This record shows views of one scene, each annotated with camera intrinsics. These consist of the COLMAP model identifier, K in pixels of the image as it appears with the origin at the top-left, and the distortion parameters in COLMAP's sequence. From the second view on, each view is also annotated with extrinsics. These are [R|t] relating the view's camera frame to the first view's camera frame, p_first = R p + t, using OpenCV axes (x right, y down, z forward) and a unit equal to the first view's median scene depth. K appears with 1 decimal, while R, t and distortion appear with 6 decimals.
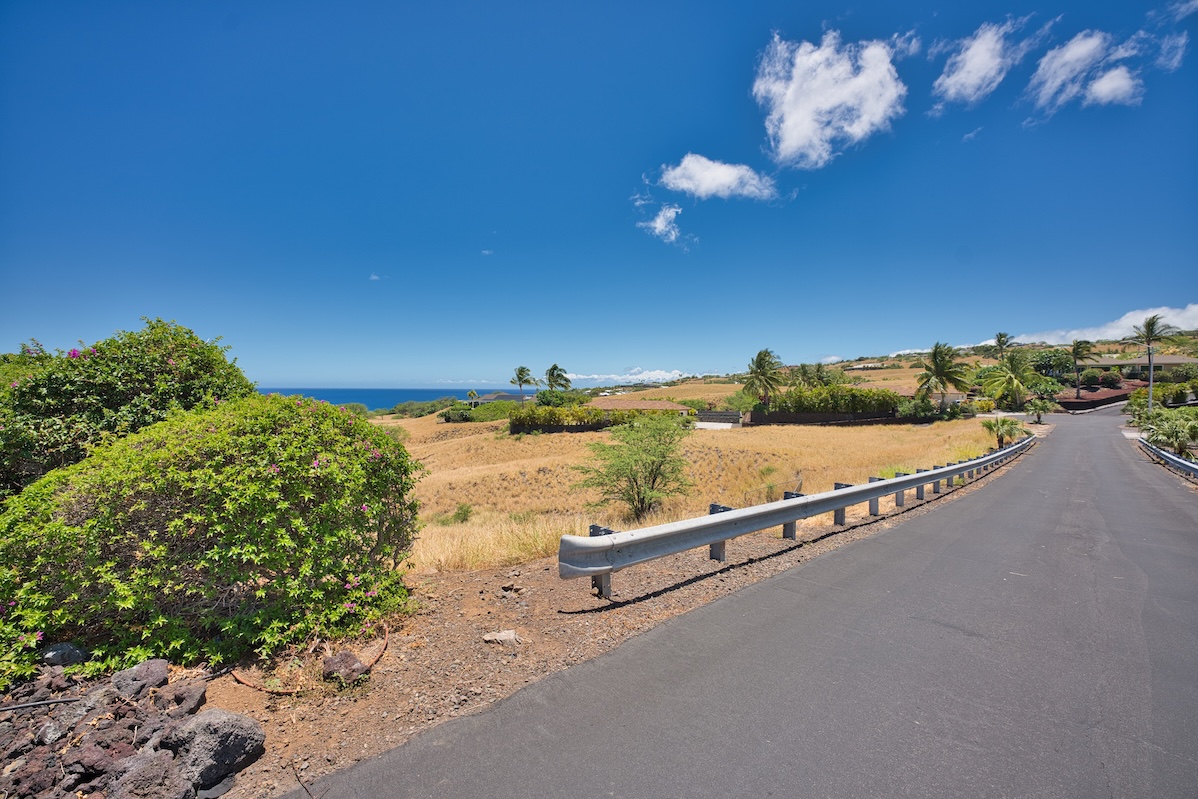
lens RADIAL K [[478.8, 0, 612.4], [0, 478.8, 400.1], [0, 0, 1]] dist [-0.024534, 0.001042]
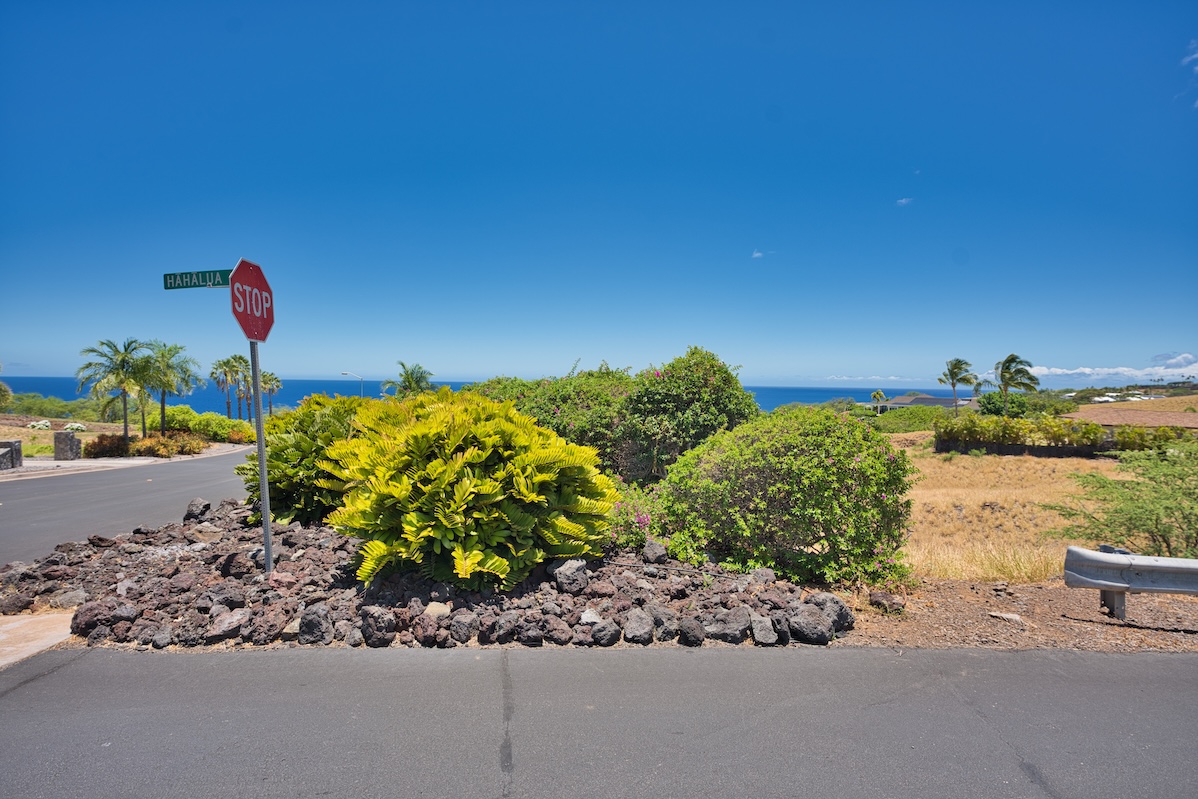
lens RADIAL K [[608.5, 0, 601.6], [0, 608.5, 405.6], [0, 0, 1]] dist [-0.005699, 0.002272]
pose [[0.759832, 0.028775, -0.649482, -0.018847], [-0.024576, 0.999577, 0.015533, -0.021796], [0.649655, 0.004159, 0.760218, -0.531233]]
